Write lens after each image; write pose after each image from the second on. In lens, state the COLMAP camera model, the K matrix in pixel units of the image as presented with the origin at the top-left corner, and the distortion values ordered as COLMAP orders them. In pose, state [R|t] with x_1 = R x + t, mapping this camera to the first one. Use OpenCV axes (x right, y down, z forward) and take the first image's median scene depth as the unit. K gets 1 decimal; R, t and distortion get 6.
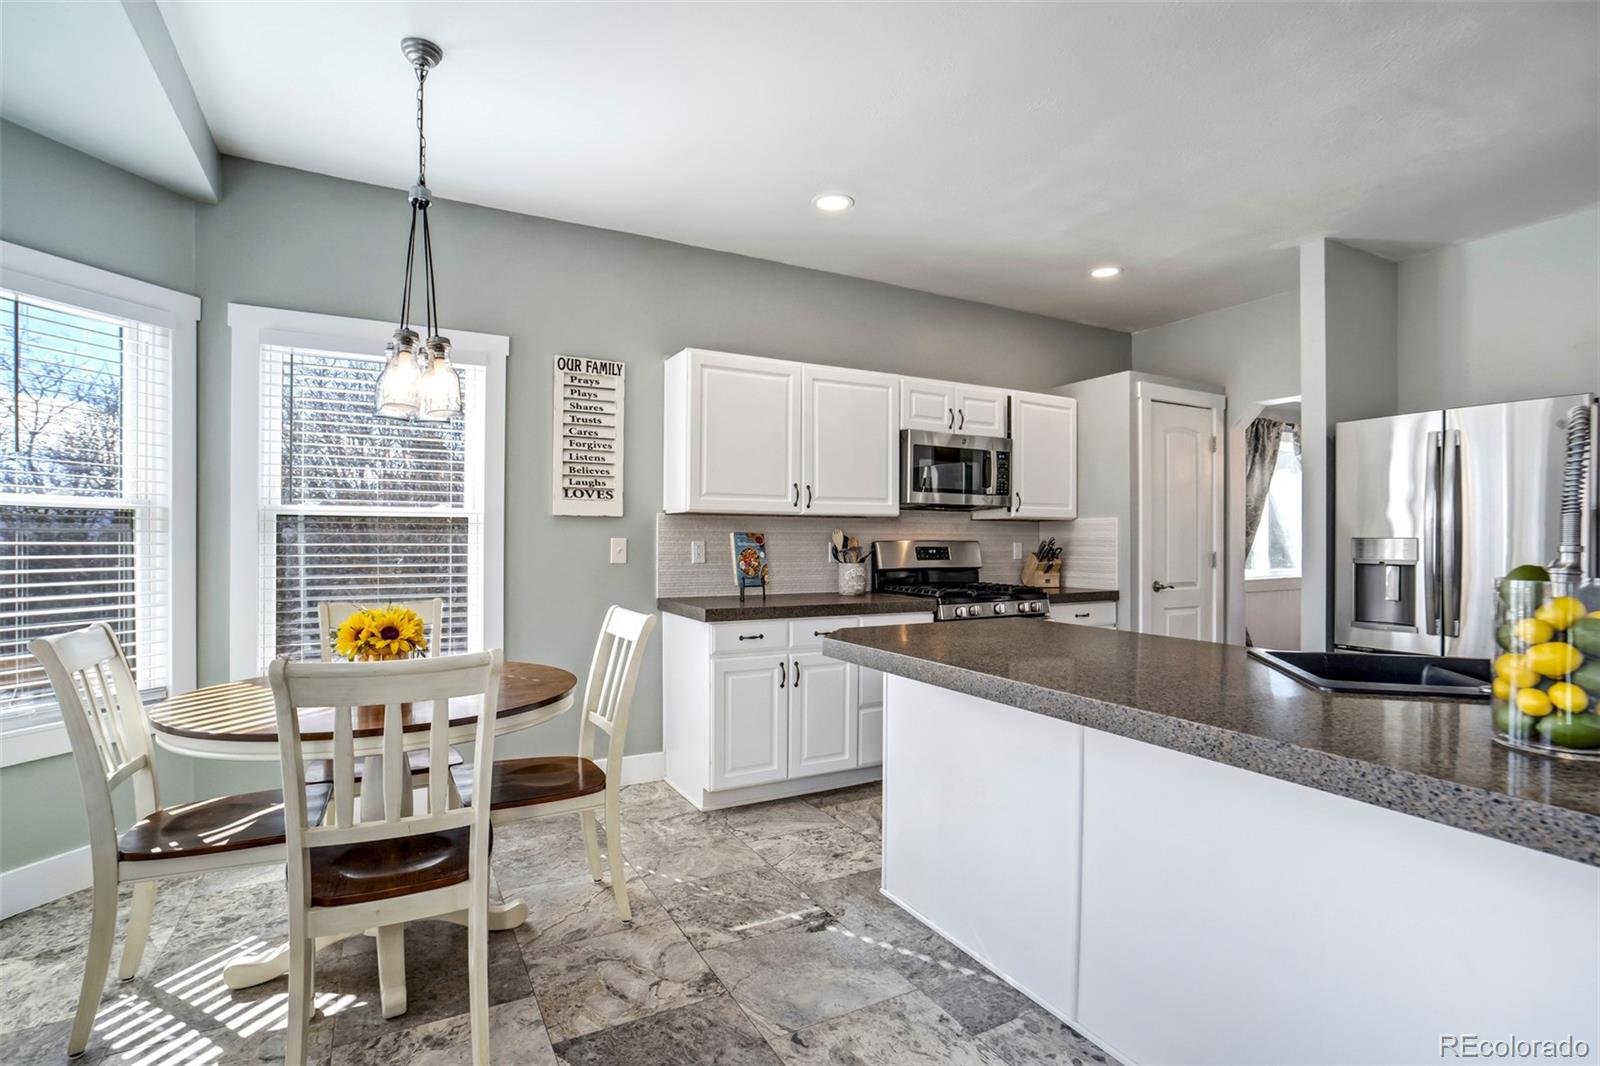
lens RADIAL K [[783.6, 0, 808.5], [0, 783.6, 544.1], [0, 0, 1]] dist [-0.042662, 0.021841]
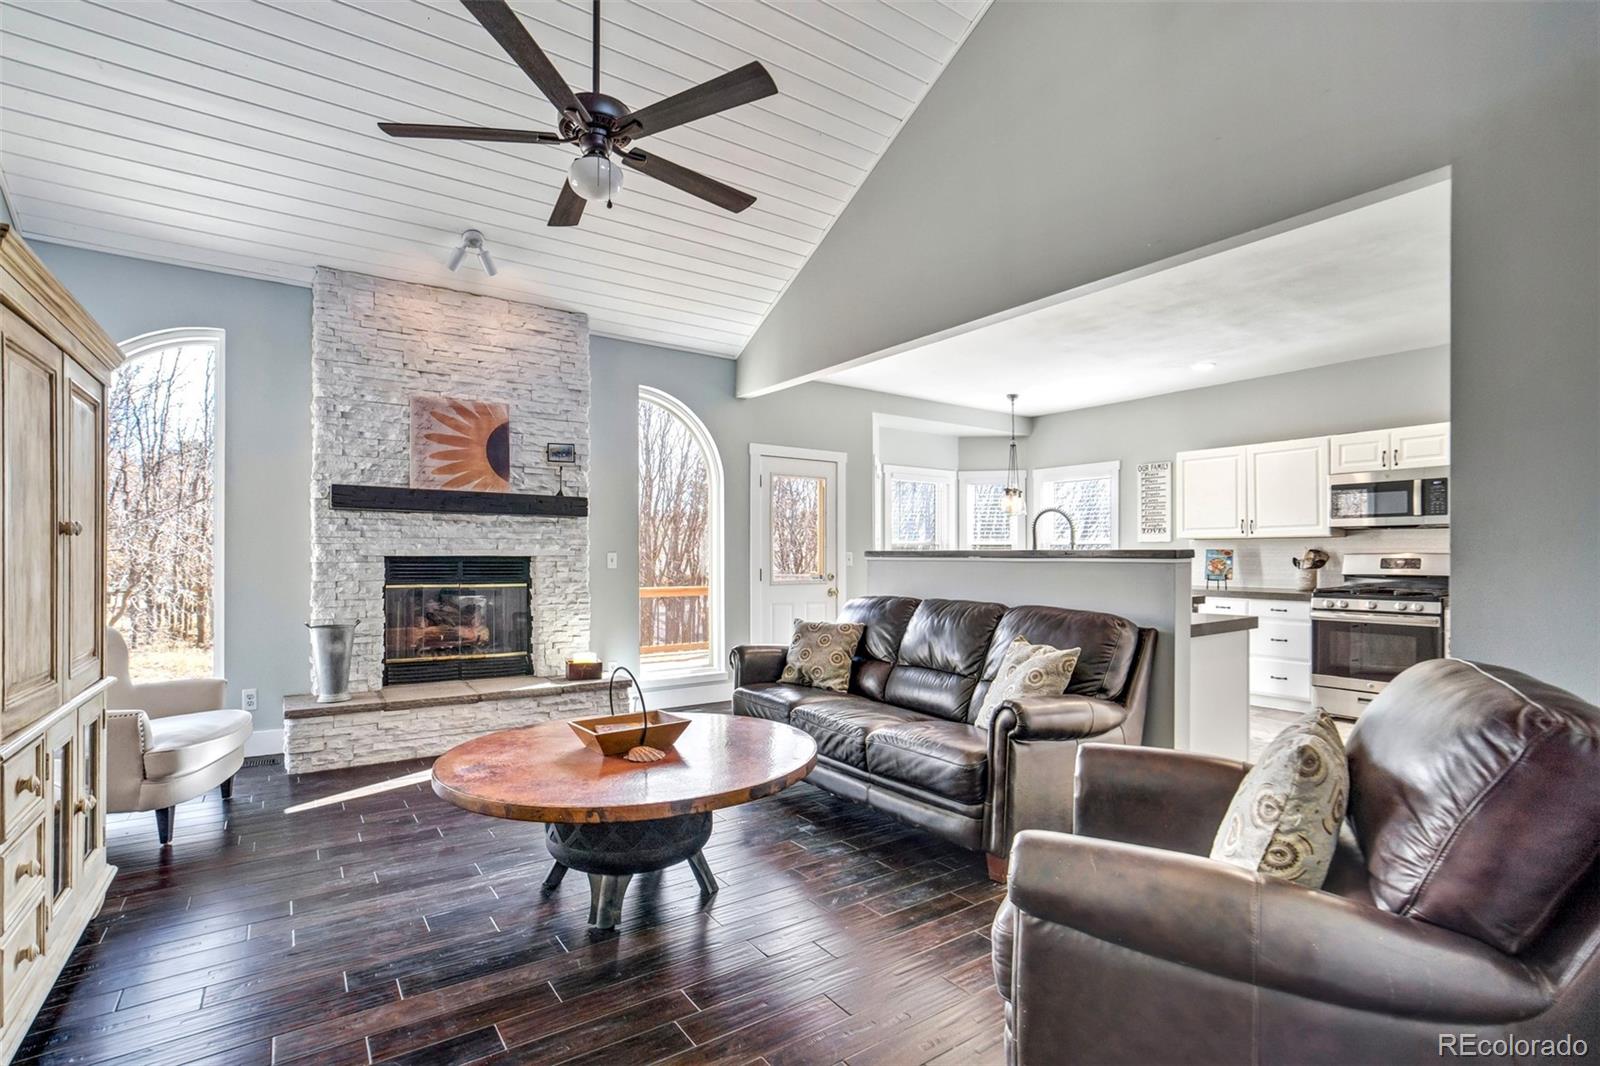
lens RADIAL K [[755.4, 0, 789.8], [0, 755.4, 555.8], [0, 0, 1]] dist [-0.018035, 0.001186]
pose [[0.087863, -0.001430, -0.996132, 1.583770], [-0.005761, 0.999982, -0.001943, 0.008550], [0.996116, 0.005910, 0.087853, -0.098074]]
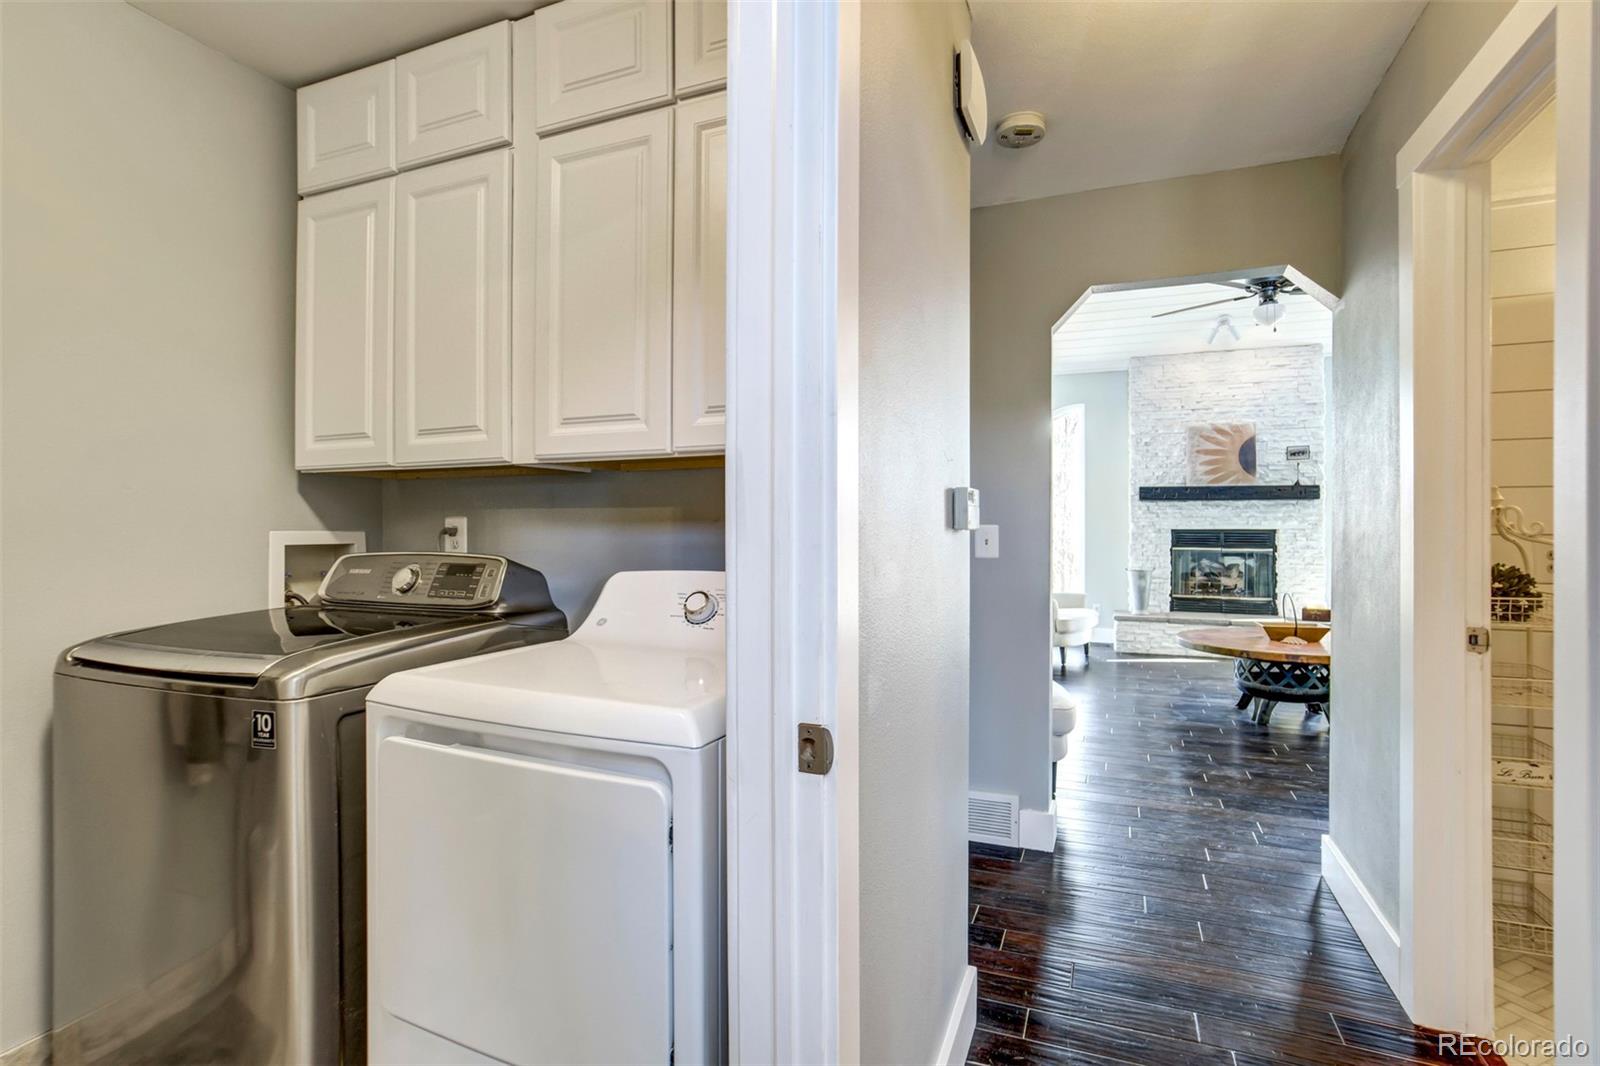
lens RADIAL K [[759.7, 0, 803.6], [0, 759.7, 529.1], [0, 0, 1]] dist [-0.036216, 0.020478]
pose [[-0.785743, 0.000334, -0.618553, 2.304544], [-0.002778, 0.999988, 0.004069, 0.004686], [0.618547, 0.004916, -0.785733, 0.322153]]
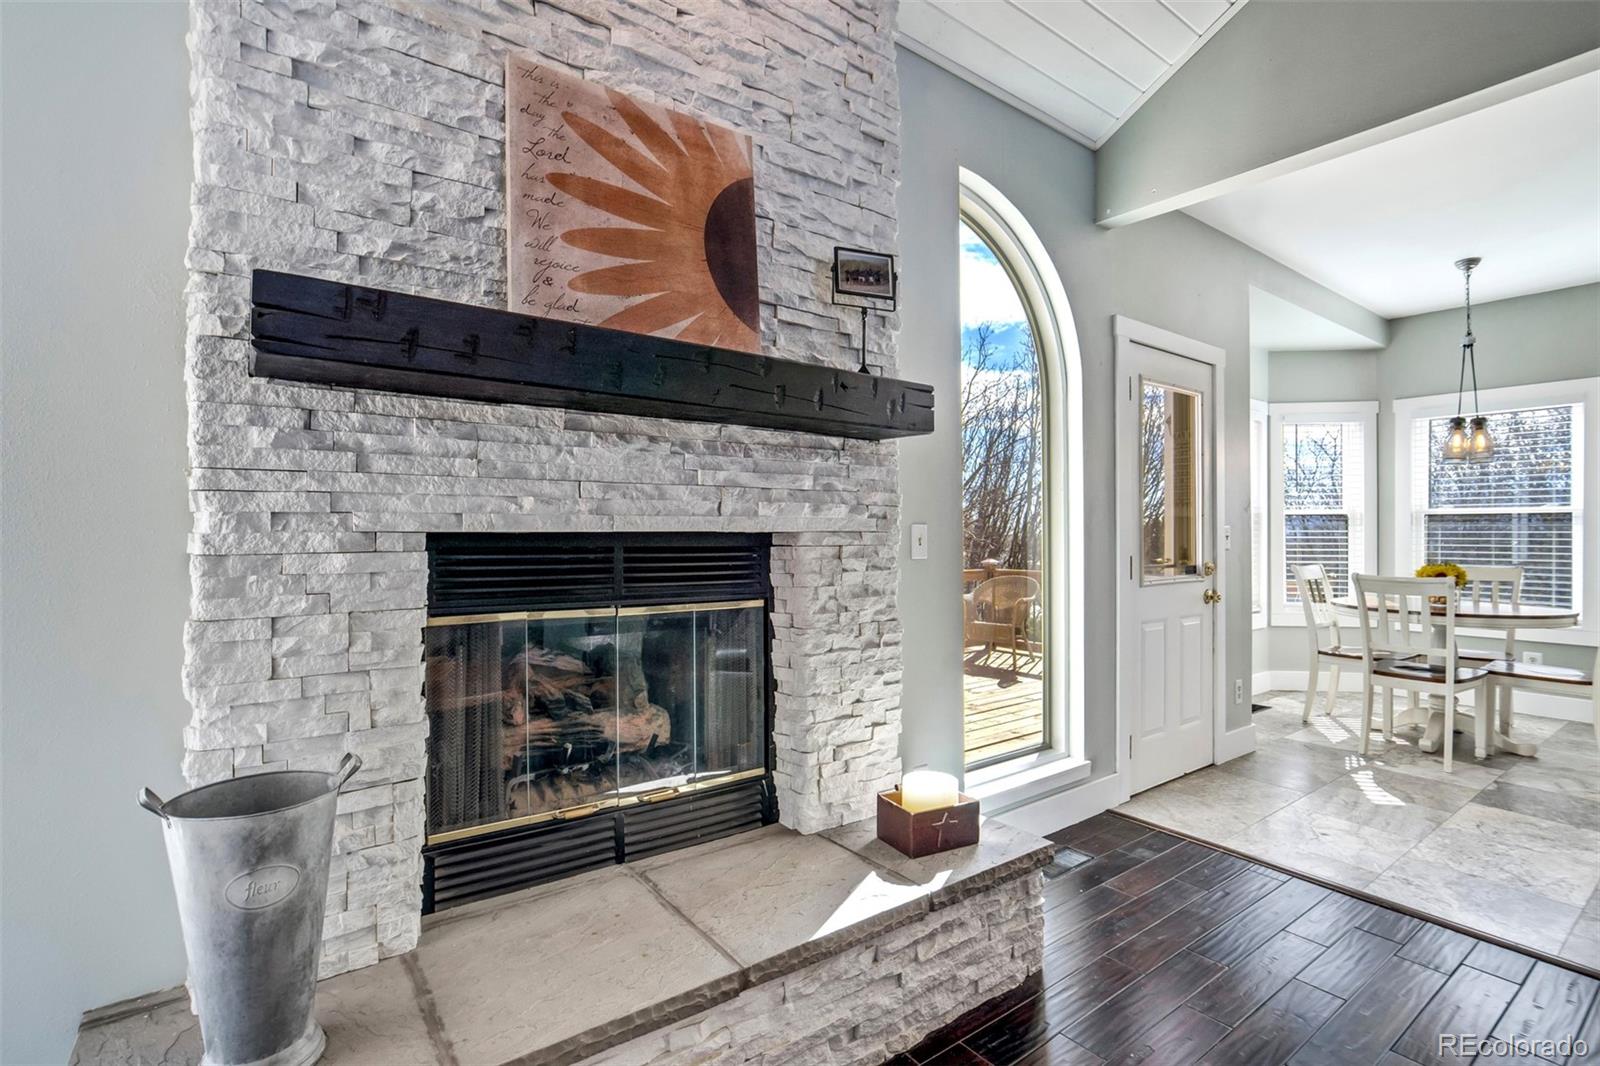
lens RADIAL K [[759.7, 0, 803.6], [0, 759.7, 529.1], [0, 0, 1]] dist [-0.036216, 0.020478]
pose [[0.137145, -0.004978, -0.990538, 0.681891], [-0.005369, 0.999969, -0.005769, 0.009972], [0.990536, 0.006110, 0.137114, -0.528558]]
